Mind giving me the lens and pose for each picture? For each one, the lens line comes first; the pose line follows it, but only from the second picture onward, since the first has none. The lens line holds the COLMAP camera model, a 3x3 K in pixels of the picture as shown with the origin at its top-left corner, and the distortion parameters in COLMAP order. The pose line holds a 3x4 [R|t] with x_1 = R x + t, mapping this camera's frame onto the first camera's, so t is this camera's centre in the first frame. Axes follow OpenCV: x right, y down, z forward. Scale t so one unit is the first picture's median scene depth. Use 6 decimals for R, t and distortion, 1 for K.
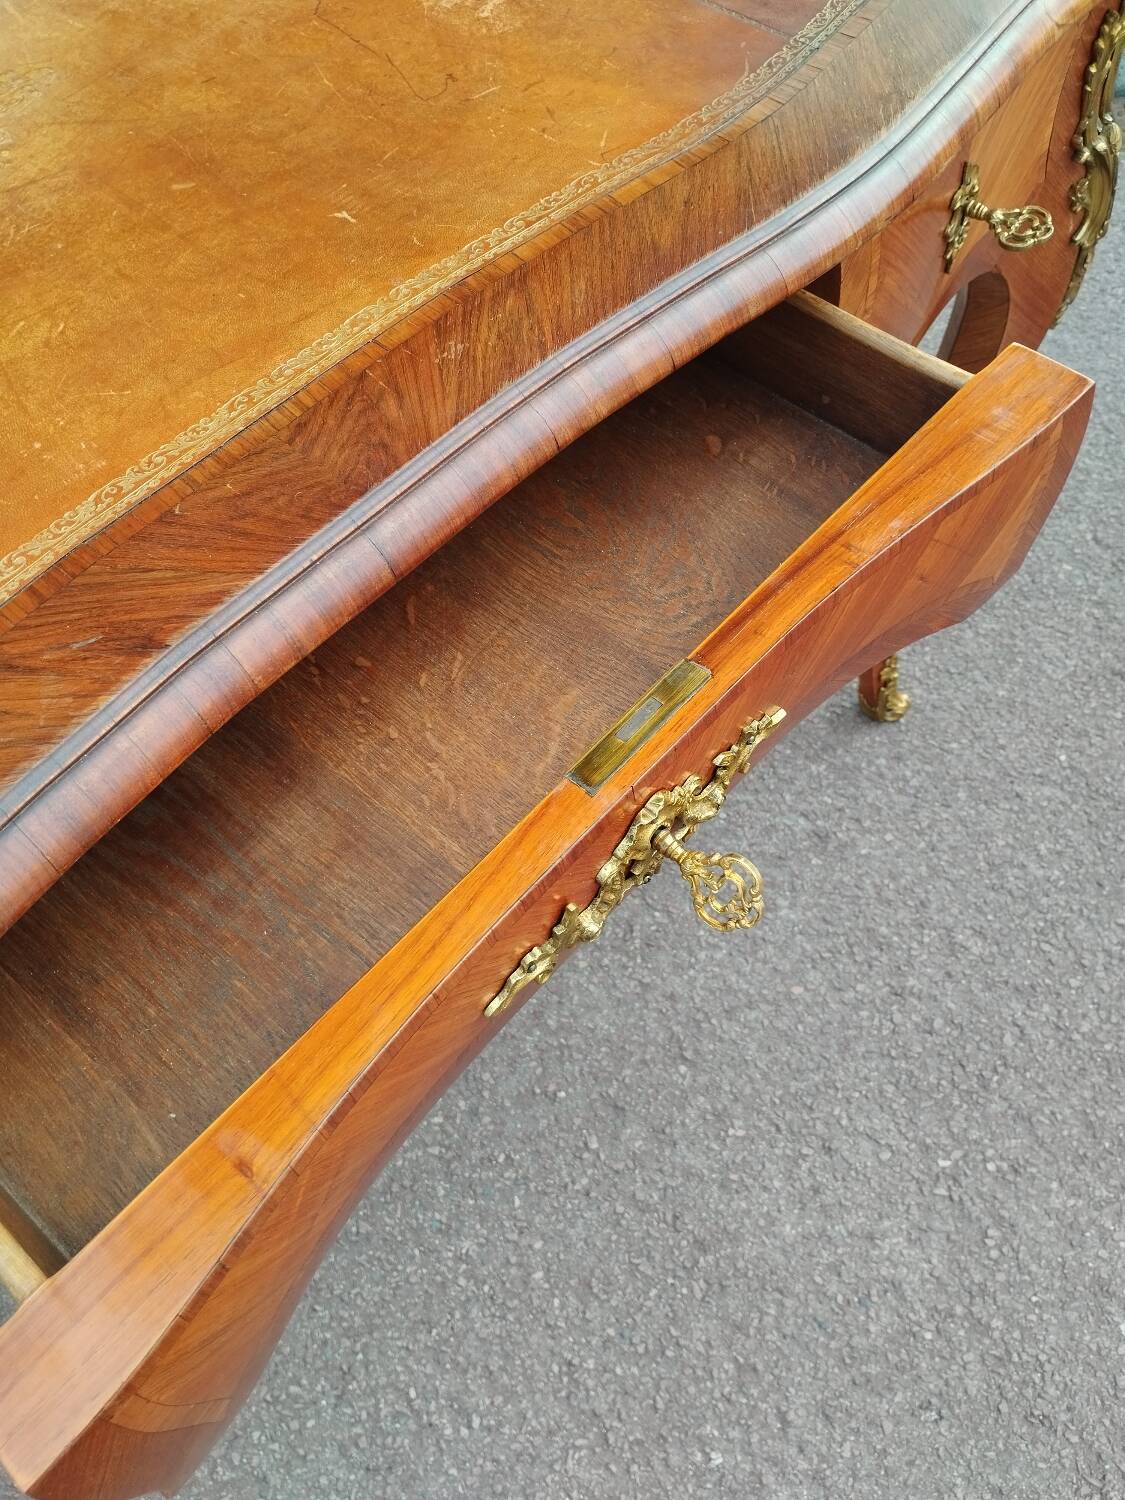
lens RADIAL K [[1300.6, 0, 574.9], [0, 1300.6, 745.8], [0, 0, 1]] dist [0.054695, -0.068121]
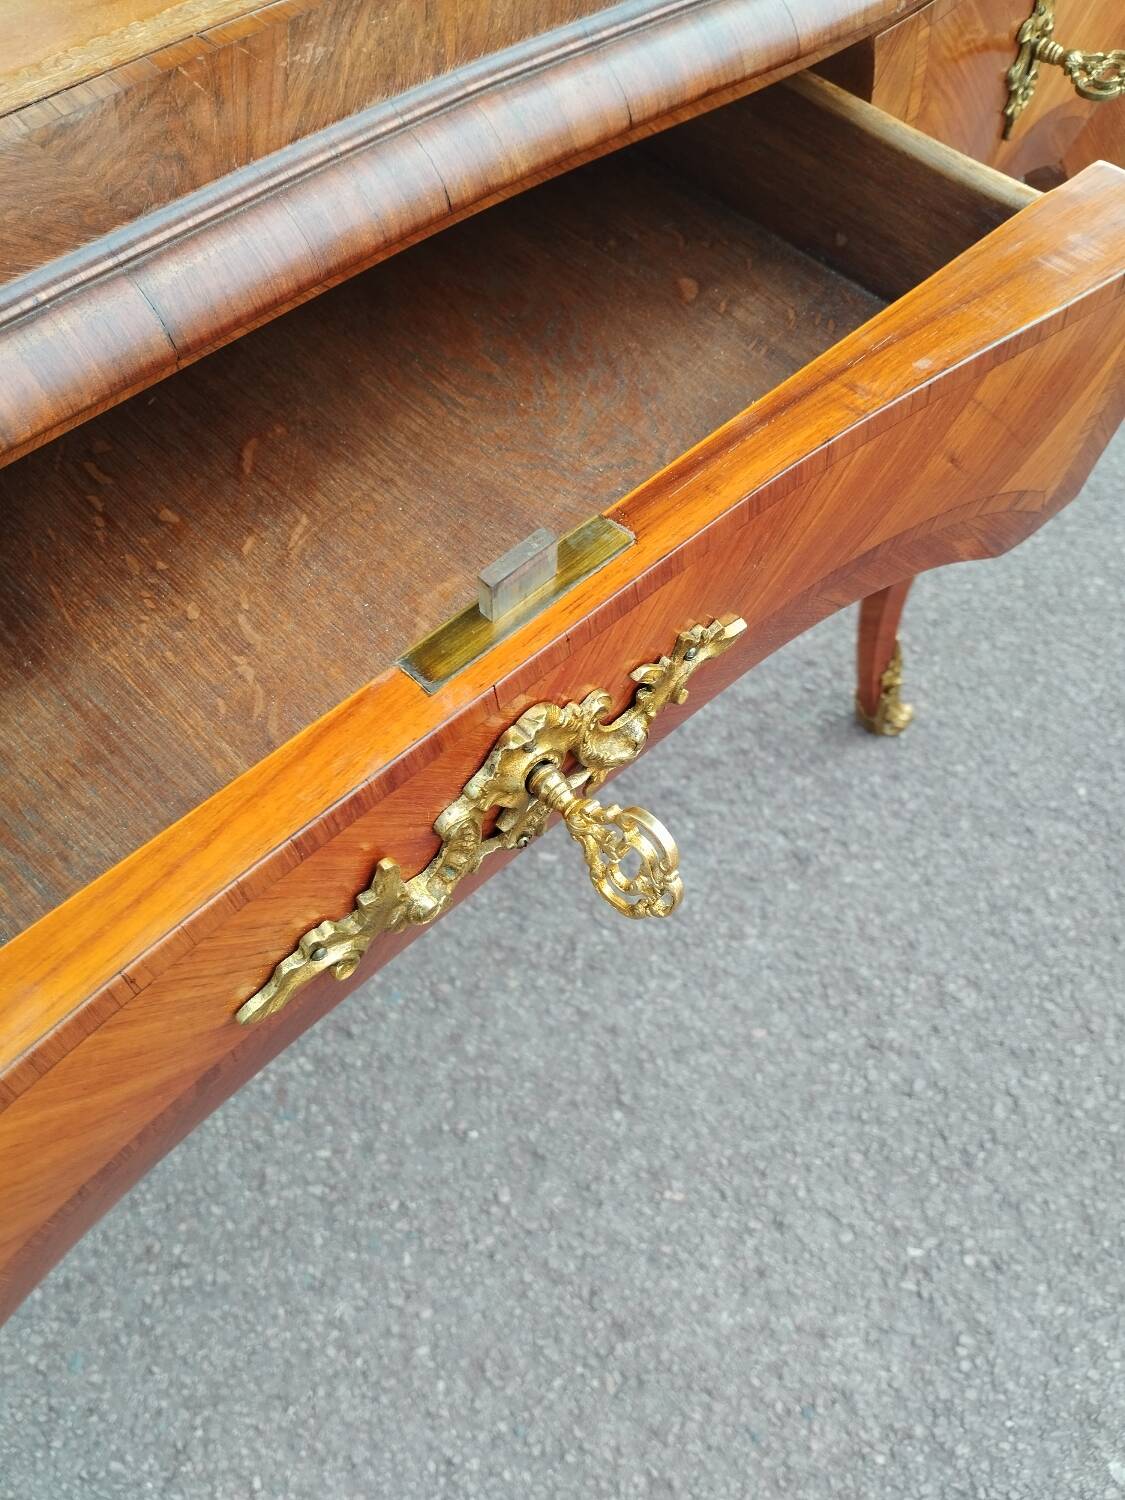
lens RADIAL K [[1302.0, 0, 578.4], [0, 1302.0, 741.6], [0, 0, 1]] dist [0.059179, -0.096636]
pose [[0.996714, 0.080650, 0.007496, 0.030775], [-0.080498, 0.996579, -0.018734, 0.022153], [-0.008981, 0.018069, 0.999796, 0.141248]]
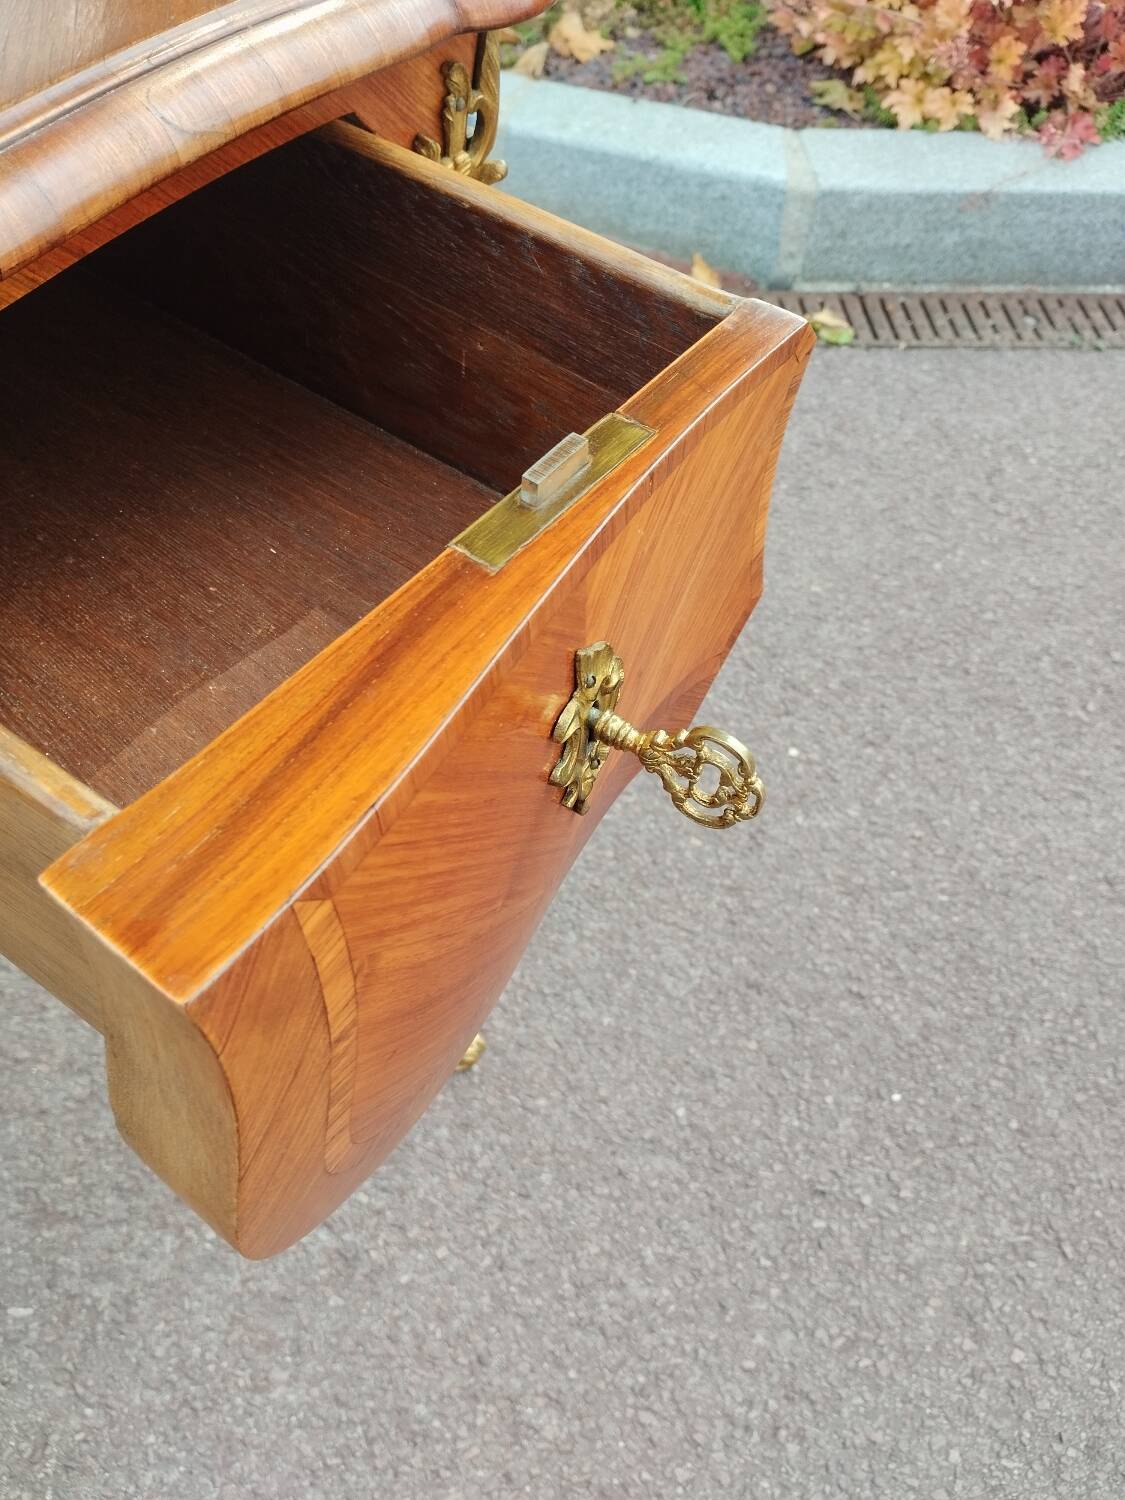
lens RADIAL K [[1294.8, 0, 568.4], [0, 1294.8, 735.4], [0, 0, 1]] dist [0.051446, -0.077789]
pose [[0.990541, -0.022552, 0.135350, 0.241996], [0.039449, 0.991561, -0.123491, -0.134076], [-0.131423, 0.127663, 0.983072, 0.274360]]
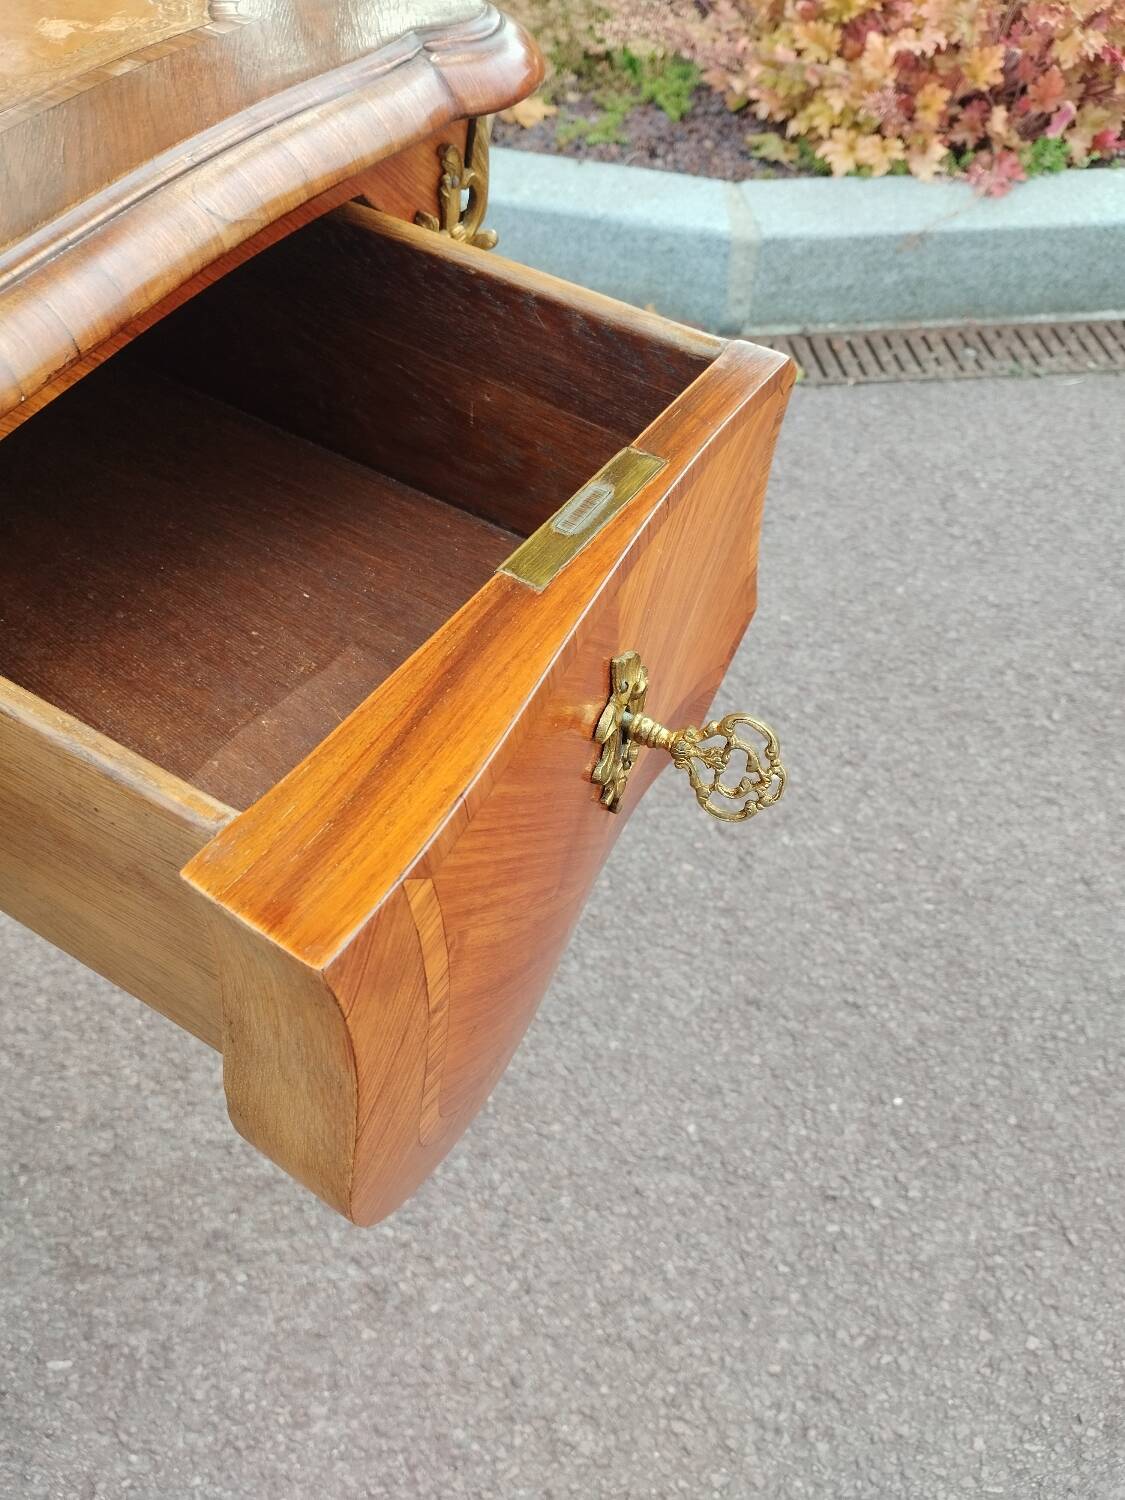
lens RADIAL K [[1284.0, 0, 568.4], [0, 1284.0, 742.5], [0, 0, 1]] dist [0.055667, -0.085604]
pose [[0.984449, -0.076537, 0.158118, 0.225088], [0.100915, 0.983152, -0.152411, -0.123216], [-0.143789, 0.165997, 0.975587, 0.253234]]
